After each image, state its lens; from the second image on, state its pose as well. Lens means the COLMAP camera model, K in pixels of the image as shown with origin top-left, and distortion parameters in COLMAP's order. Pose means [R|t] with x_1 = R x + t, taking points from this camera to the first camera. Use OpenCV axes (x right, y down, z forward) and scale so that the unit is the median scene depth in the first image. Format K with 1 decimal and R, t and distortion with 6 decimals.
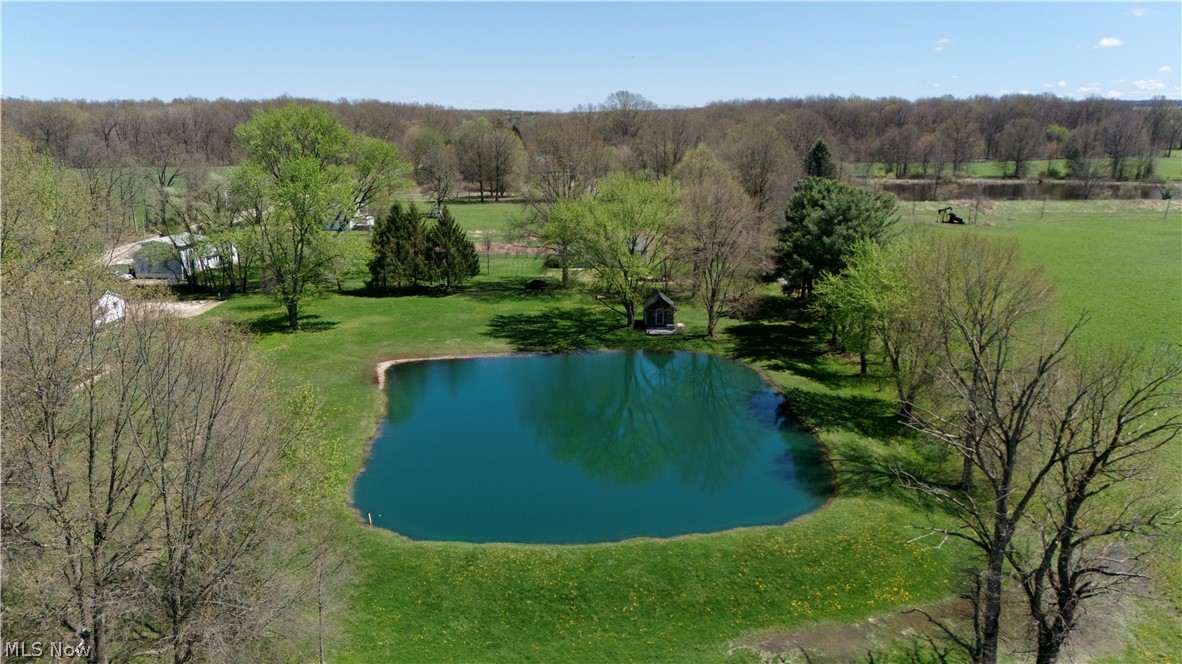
lens RADIAL K [[864.6, 0, 591.0], [0, 864.6, 332.0], [0, 0, 1]] dist [0.031973, -0.001505]
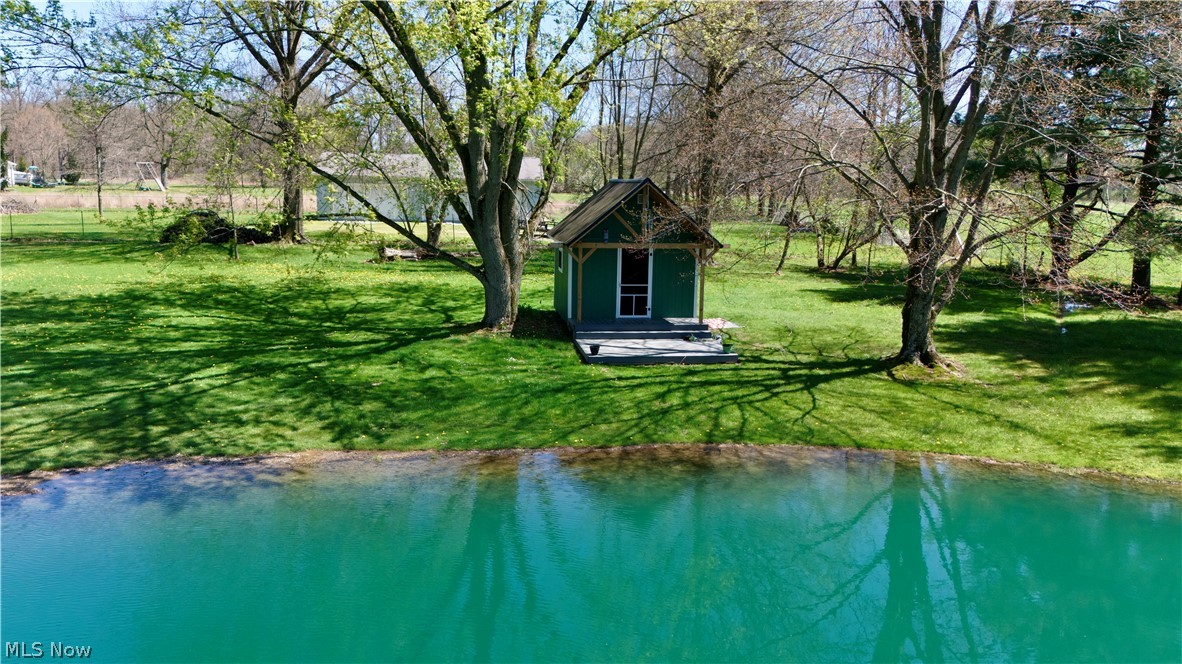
lens RADIAL K [[864.6, 0, 591.0], [0, 864.6, 332.0], [0, 0, 1]] dist [0.031973, -0.001505]
pose [[0.987959, -0.006573, 0.154578, 0.035741], [0.018523, 0.996936, -0.075991, 0.010950], [-0.153605, 0.077939, 0.985054, 0.799978]]
